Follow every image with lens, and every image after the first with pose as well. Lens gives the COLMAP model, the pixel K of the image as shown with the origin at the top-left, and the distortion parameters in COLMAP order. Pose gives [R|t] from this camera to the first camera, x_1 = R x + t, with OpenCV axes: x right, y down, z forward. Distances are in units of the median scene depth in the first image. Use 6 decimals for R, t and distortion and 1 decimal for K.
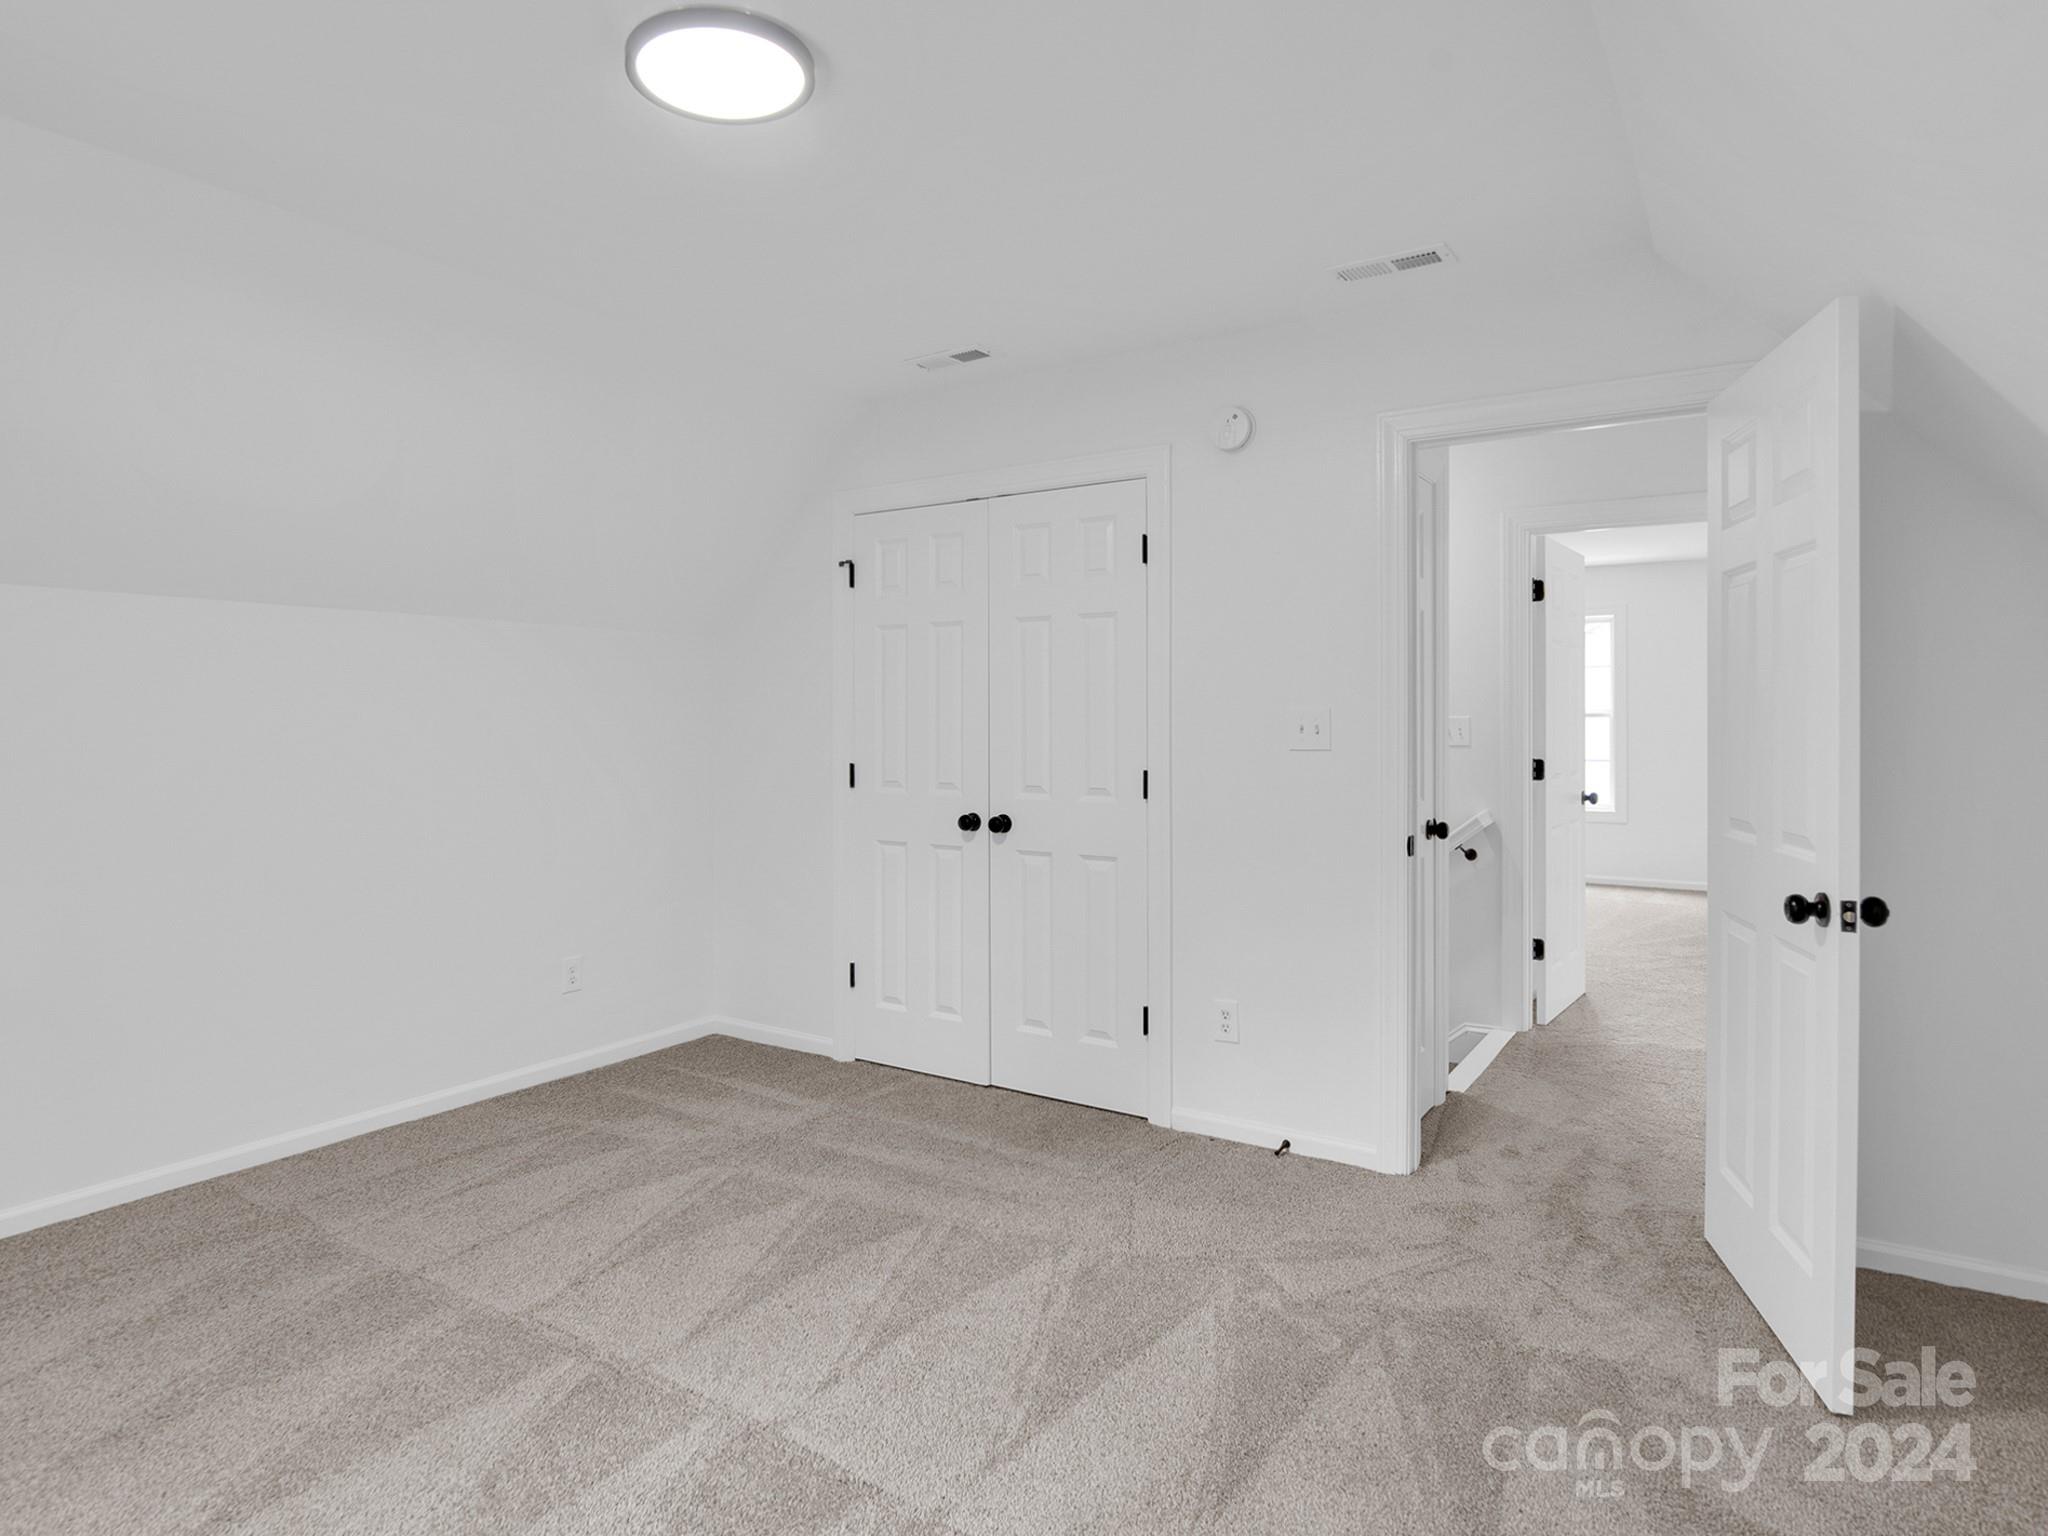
lens RADIAL K [[1158.1, 0, 1024.0], [0, 1158.1, 768.0], [0, 0, 1]] dist [-0.018276, -0.000832]
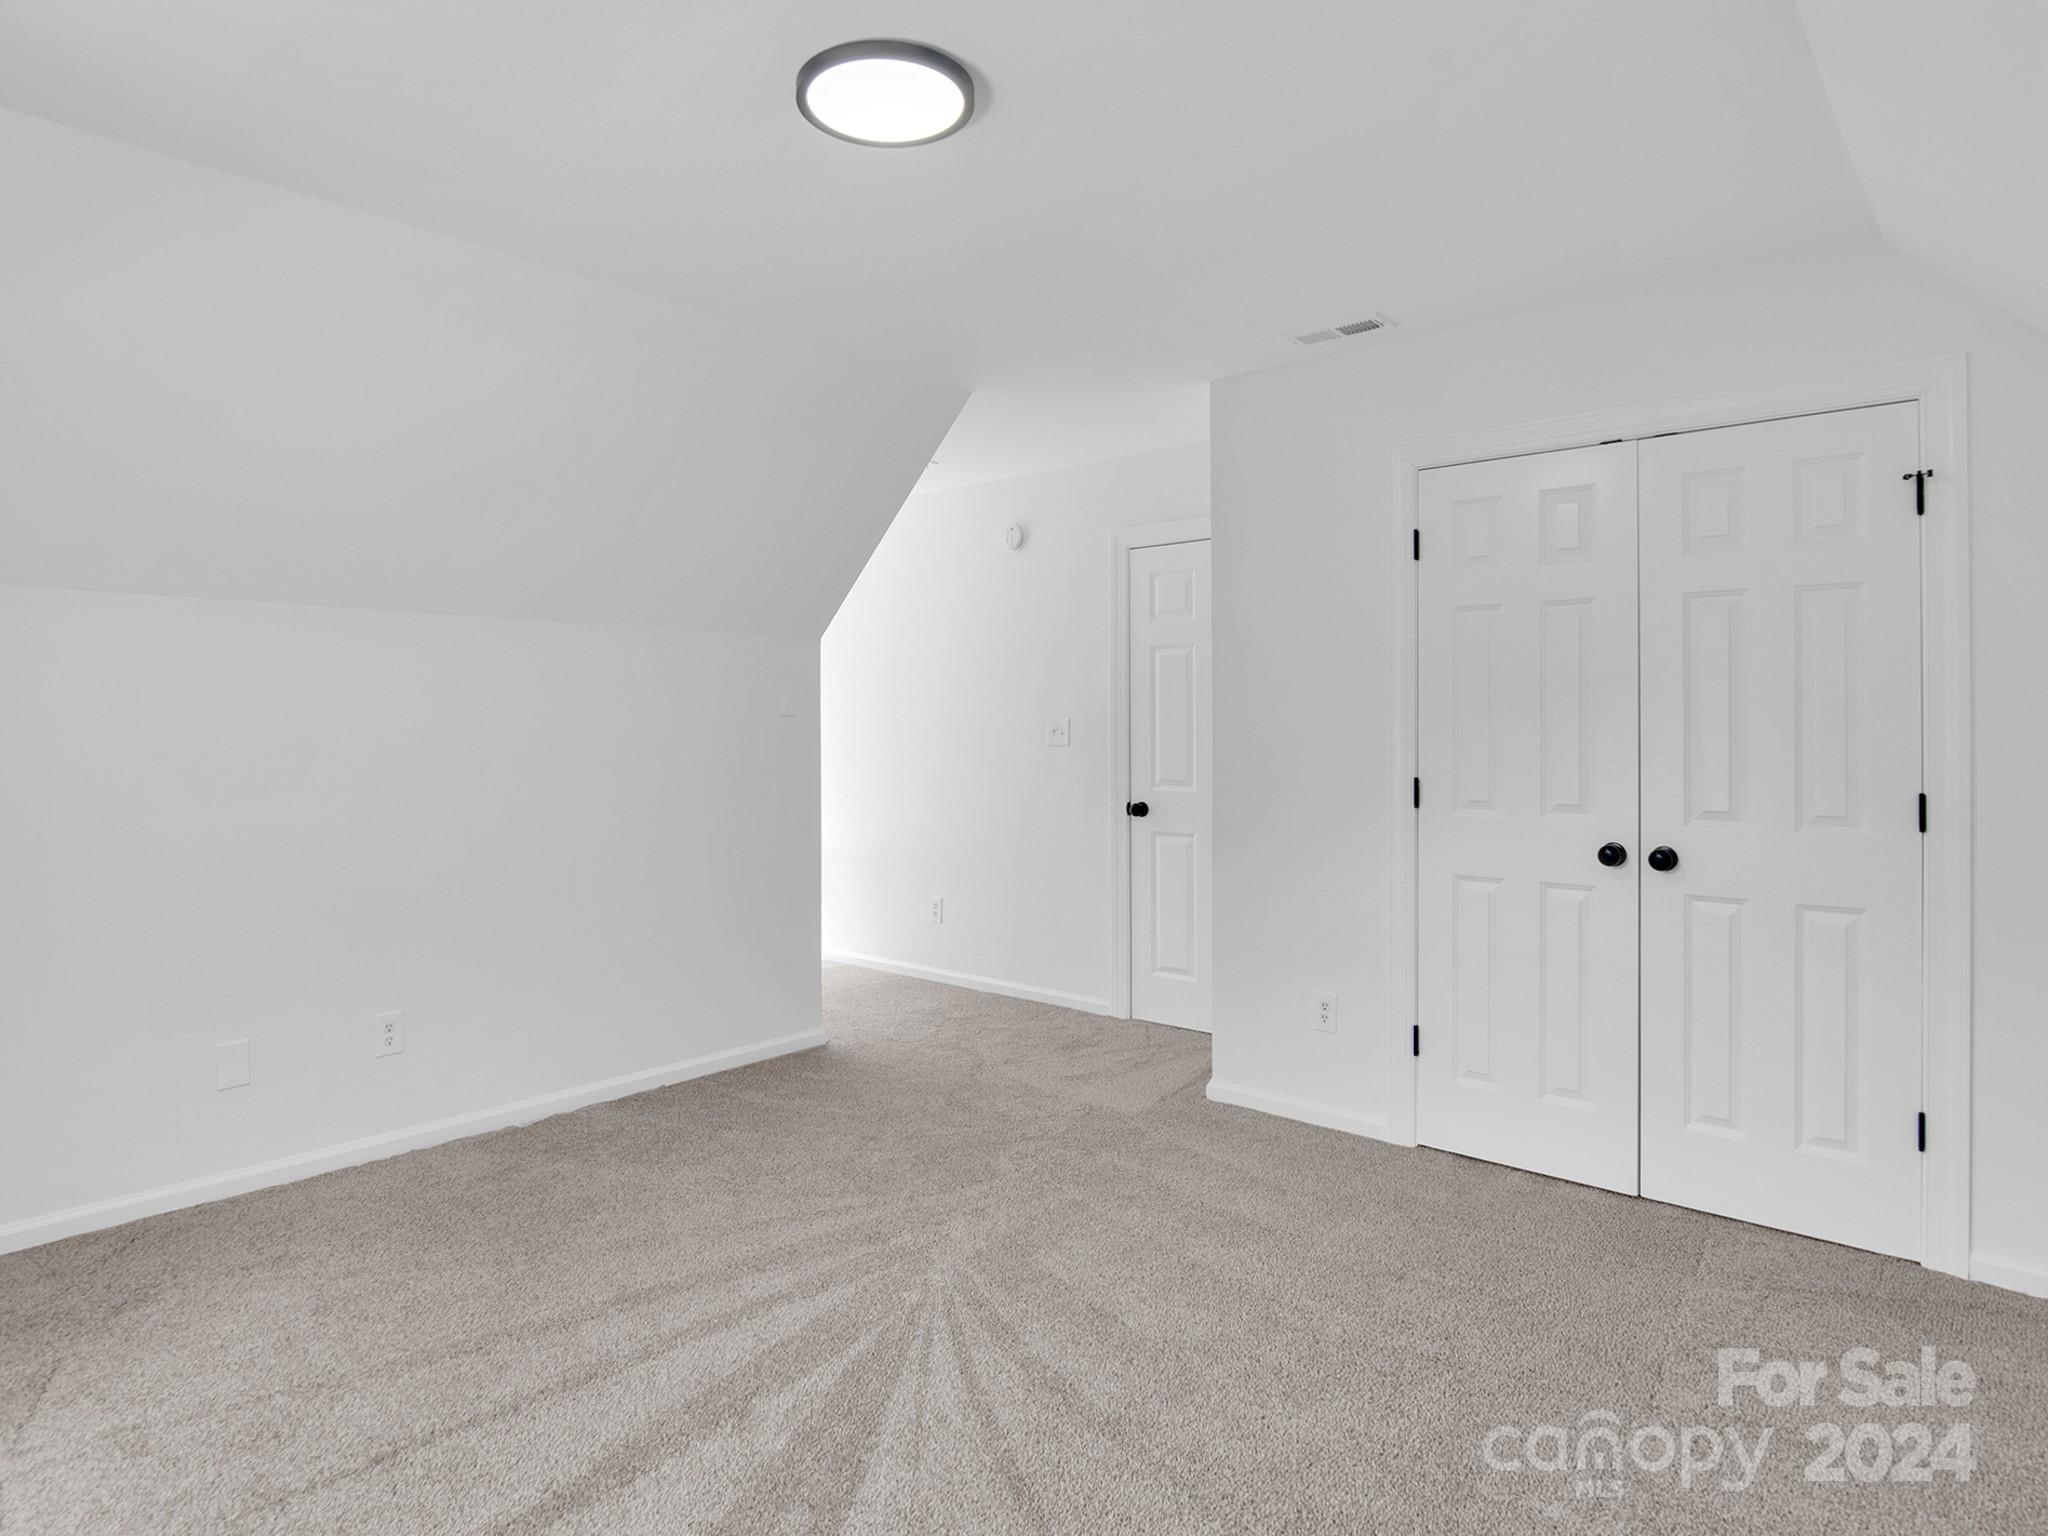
lens RADIAL K [[1063.0, 0, 1024.0], [0, 1063.0, 768.0], [0, 0, 1]] dist [-0.000526, -0.000087]
pose [[0.997794, 0.004006, -0.066270, -0.367161], [-0.003986, 0.999992, 0.000428, -0.010310], [0.066271, -0.000163, 0.997802, 0.241345]]
